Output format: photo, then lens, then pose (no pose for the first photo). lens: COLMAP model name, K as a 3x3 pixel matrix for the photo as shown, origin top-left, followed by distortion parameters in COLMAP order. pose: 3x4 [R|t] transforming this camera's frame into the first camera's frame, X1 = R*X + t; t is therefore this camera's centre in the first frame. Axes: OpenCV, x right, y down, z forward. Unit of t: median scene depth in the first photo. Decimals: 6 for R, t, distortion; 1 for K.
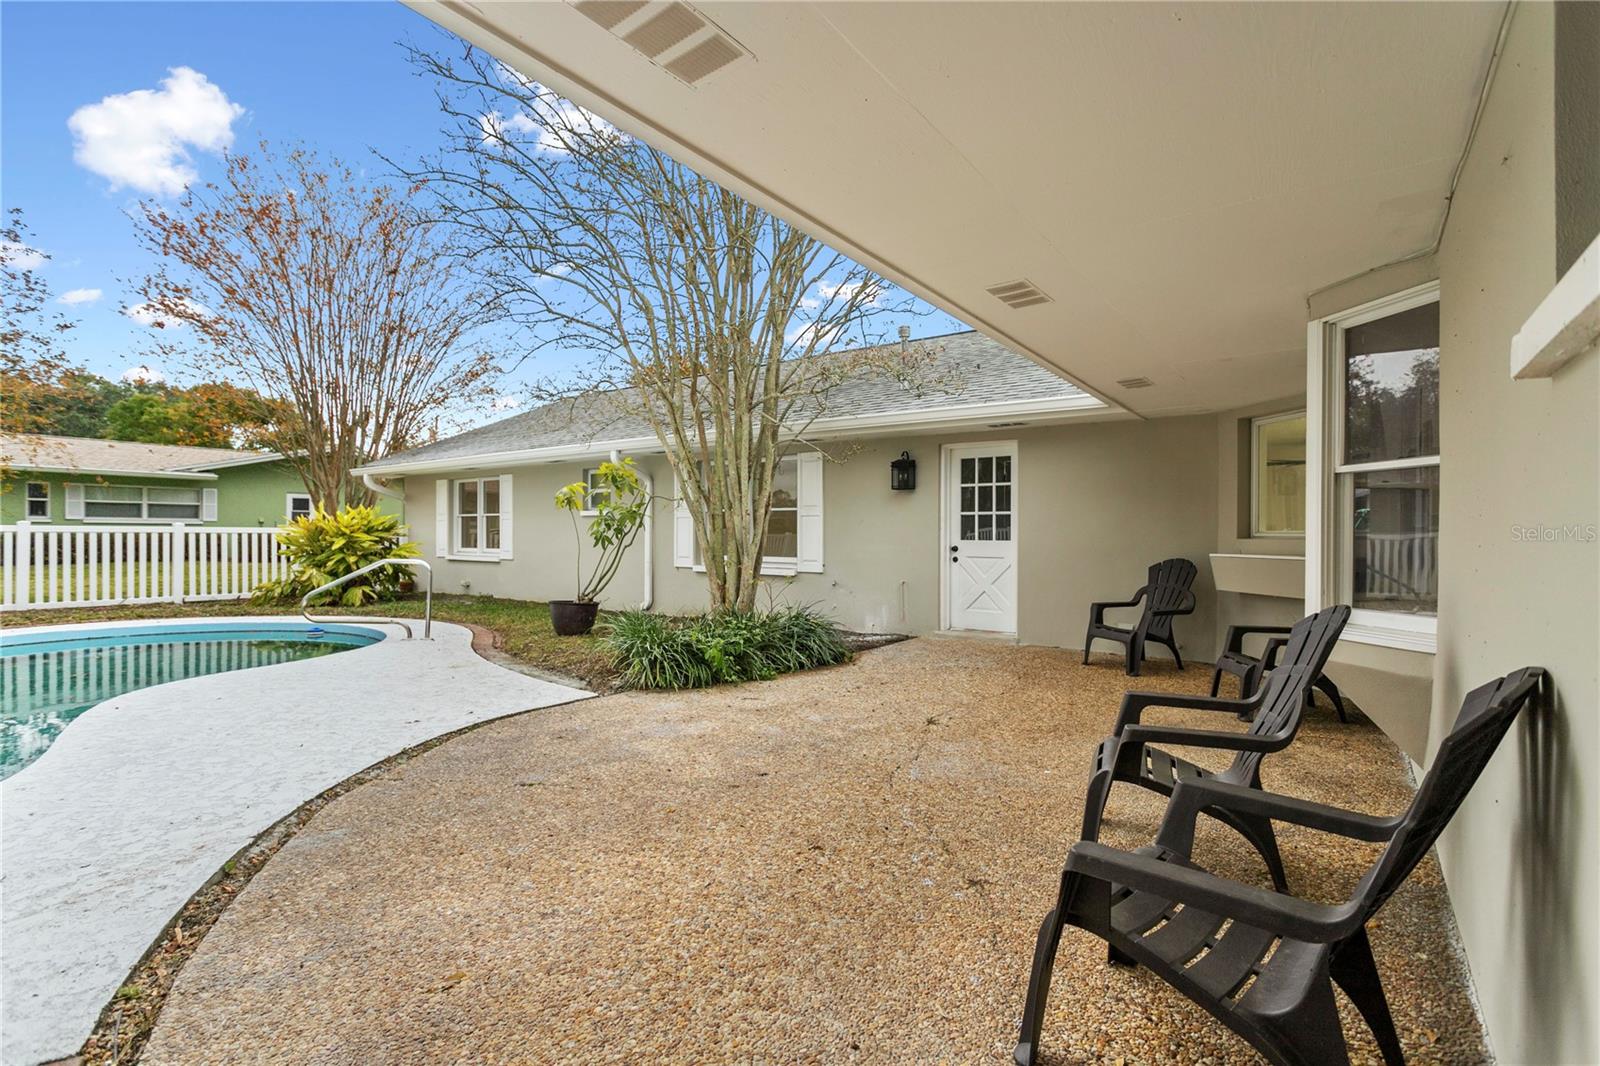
lens RADIAL K [[758.5, 0, 784.5], [0, 758.5, 536.9], [0, 0, 1]] dist [-0.014003, 0.001195]
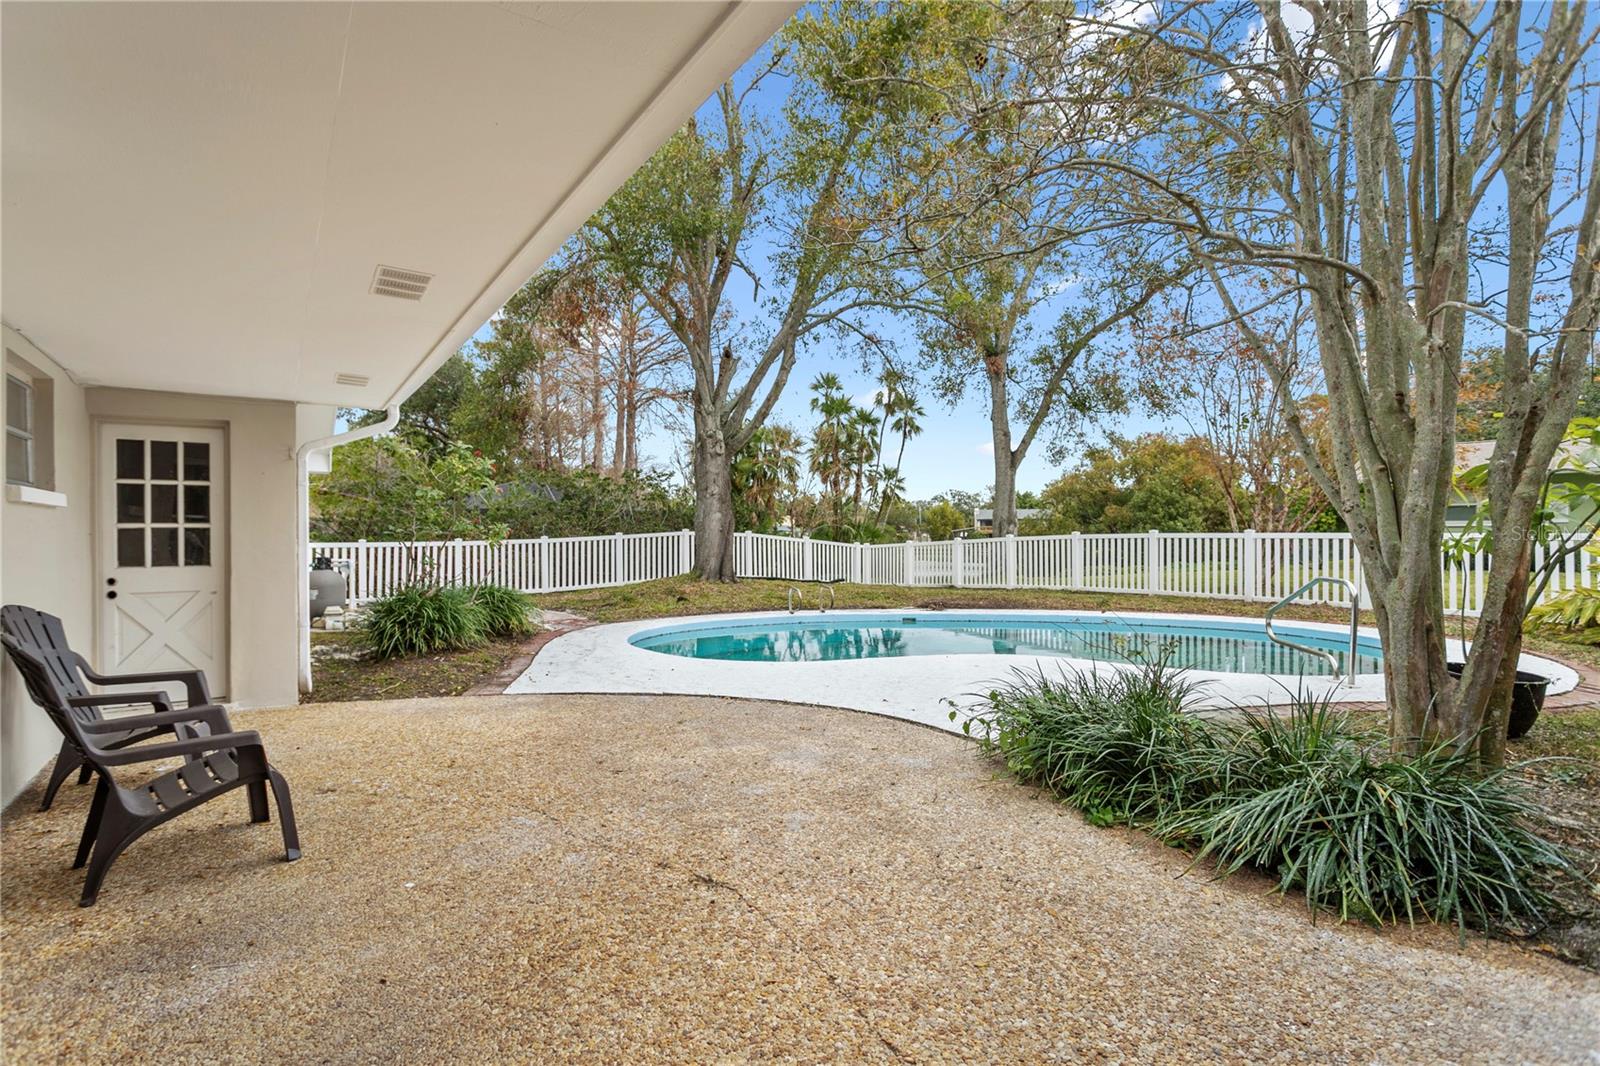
lens RADIAL K [[757.2, 0, 791.1], [0, 757.2, 535.0], [0, 0, 1]] dist [-0.049831, 0.024344]
pose [[-0.317919, -0.000916, -0.948117, 0.704847], [-0.000369, 1.000000, -0.000842, -0.021128], [0.948118, 0.000083, -0.317919, 1.217809]]
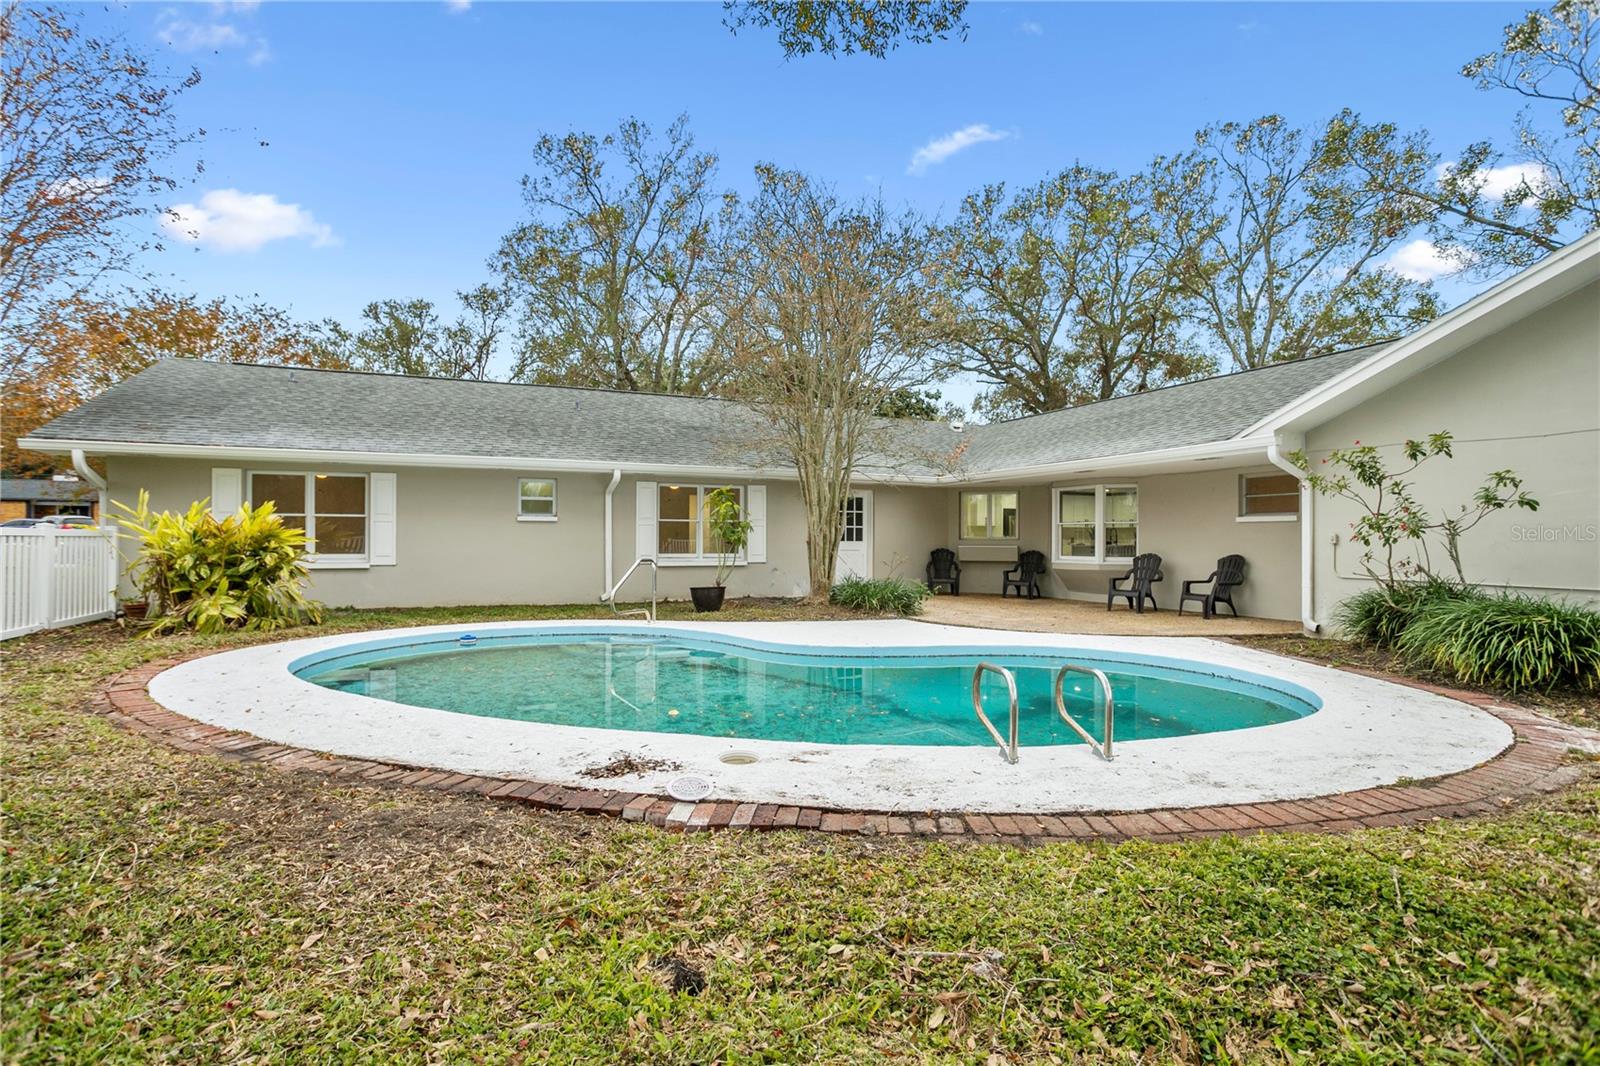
lens RADIAL K [[757.2, 0, 791.1], [0, 757.2, 535.0], [0, 0, 1]] dist [-0.049831, 0.024344]
pose [[0.492250, -0.001220, 0.870453, -2.443851], [0.003303, 0.999994, -0.000467, -0.017190], [-0.870448, 0.003105, 0.492251, 0.331669]]
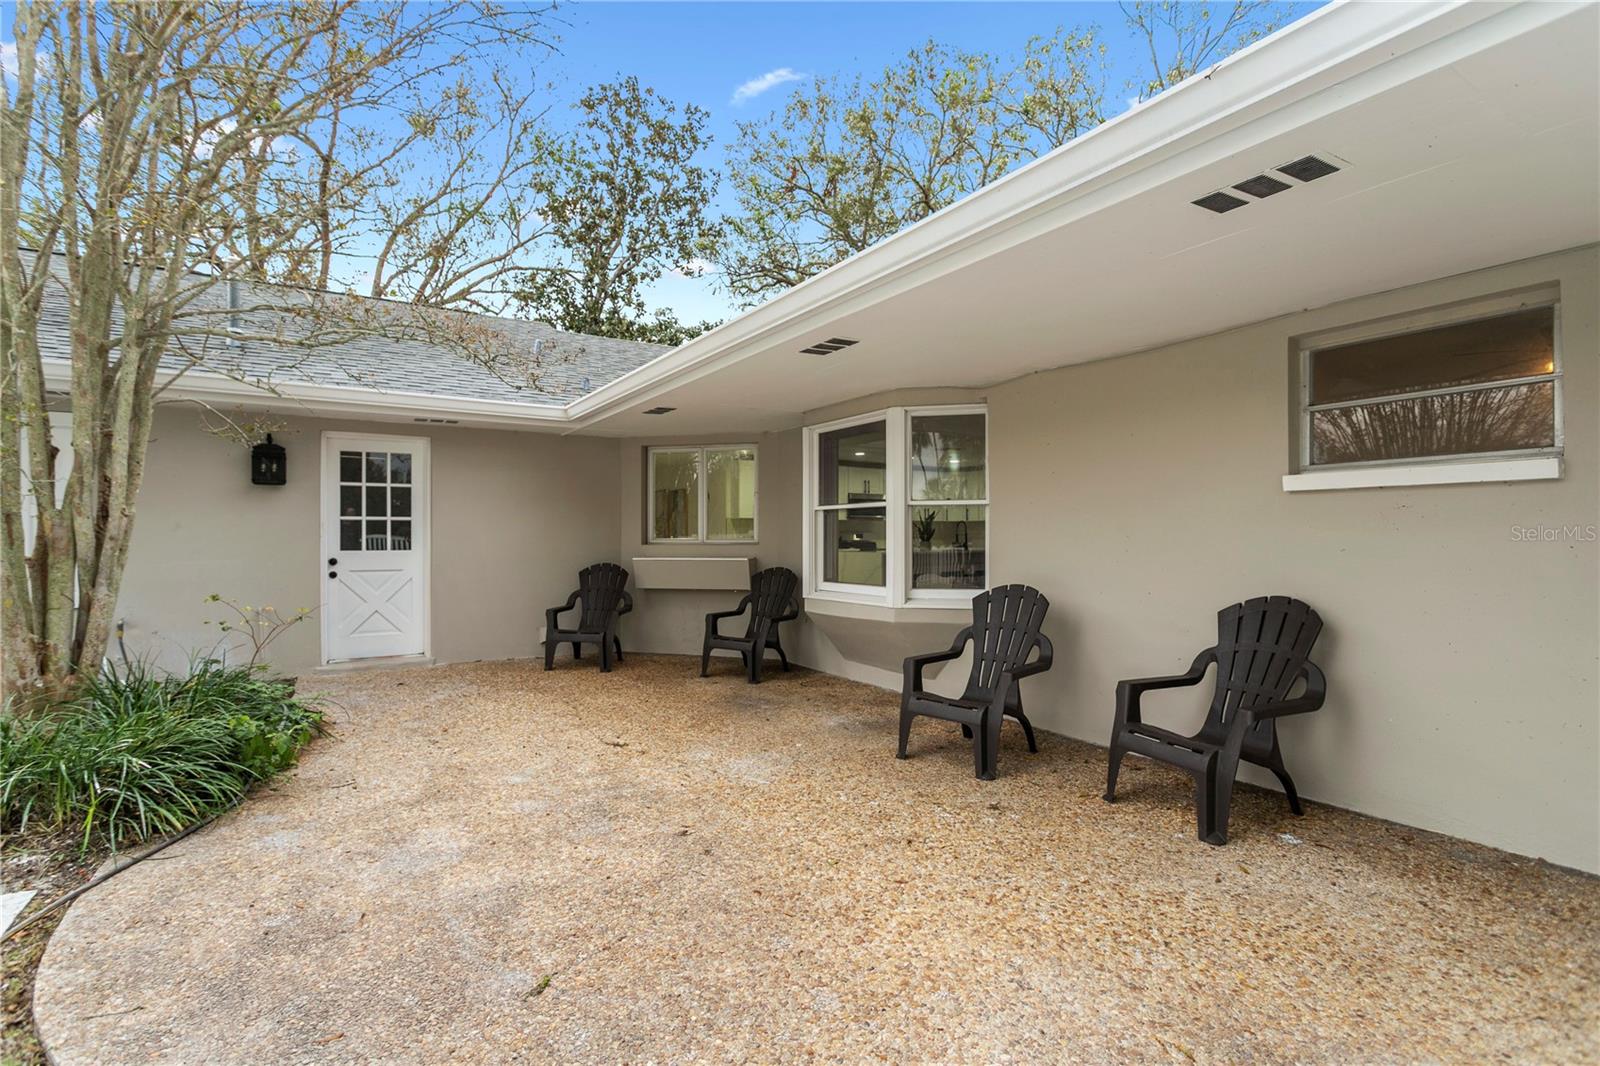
lens RADIAL K [[758.5, 0, 784.5], [0, 758.5, 536.9], [0, 0, 1]] dist [-0.014003, 0.001195]
pose [[0.365916, -0.003578, 0.930641, -0.595406], [0.007005, 0.999975, 0.001091, -0.014275], [-0.930621, 0.006120, 0.365932, 0.448537]]
